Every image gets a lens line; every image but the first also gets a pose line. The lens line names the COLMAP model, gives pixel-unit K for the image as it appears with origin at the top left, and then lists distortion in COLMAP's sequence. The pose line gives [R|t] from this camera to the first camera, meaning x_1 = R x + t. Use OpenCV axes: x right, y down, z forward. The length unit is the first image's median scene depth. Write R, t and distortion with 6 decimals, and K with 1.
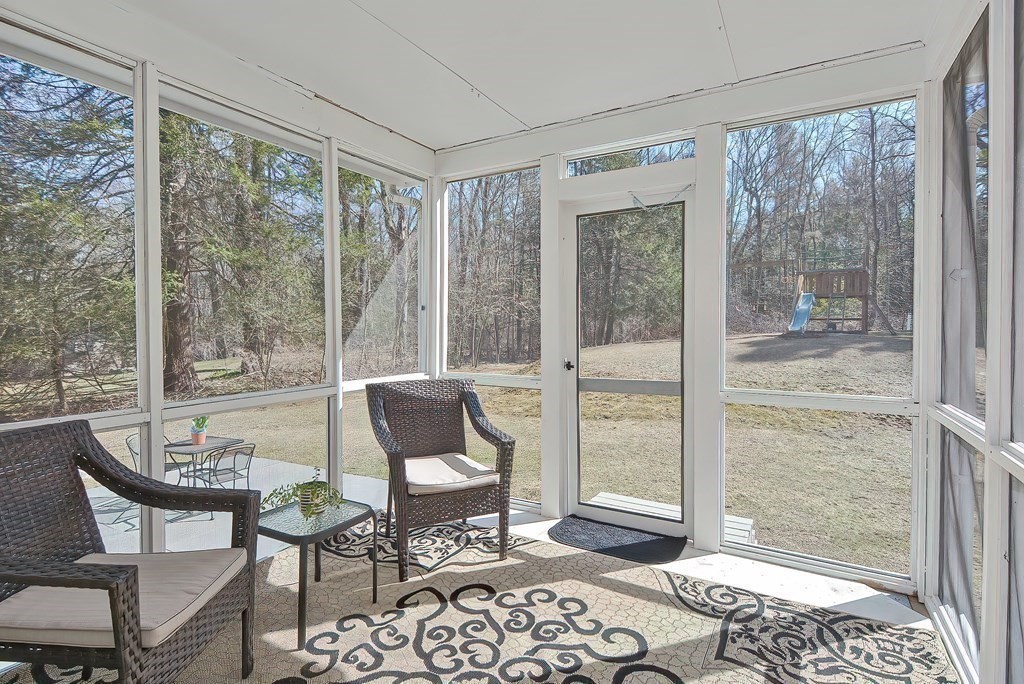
lens RADIAL K [[505.4, 0, 513.7], [0, 505.4, 334.9], [0, 0, 1]] dist [0.001177, -0.006615]
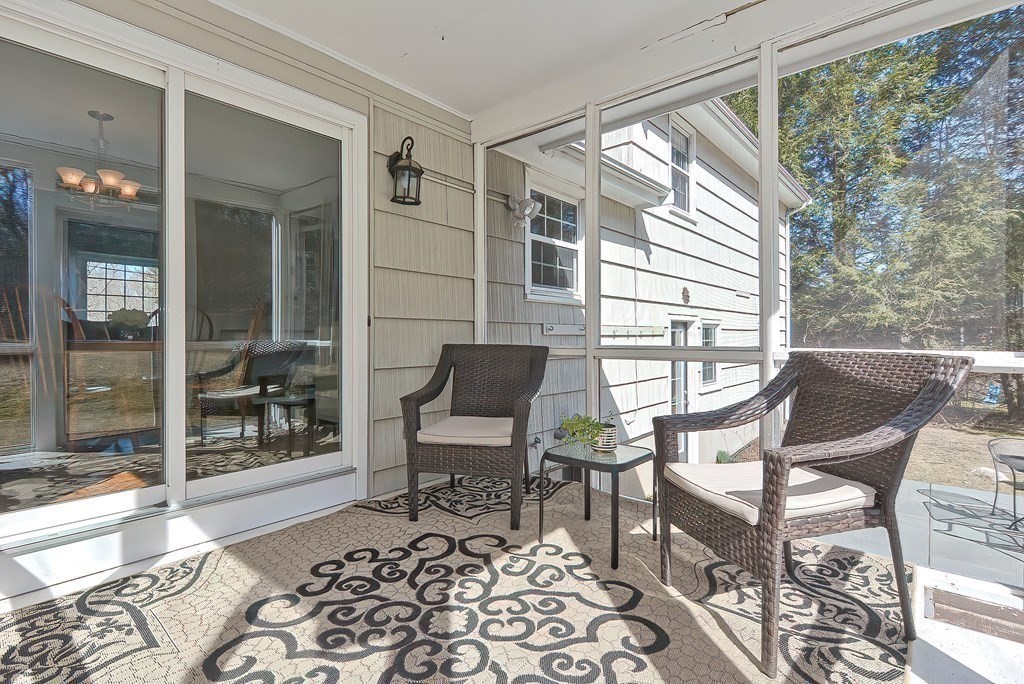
lens RADIAL K [[505.4, 0, 514.6], [0, 505.4, 337.3], [0, 0, 1]] dist [0.001177, -0.006615]
pose [[-0.197423, 0.005363, -0.980304, 0.692130], [-0.016319, 0.999828, 0.008756, 0.108454], [0.980183, 0.017726, -0.197302, 1.044906]]
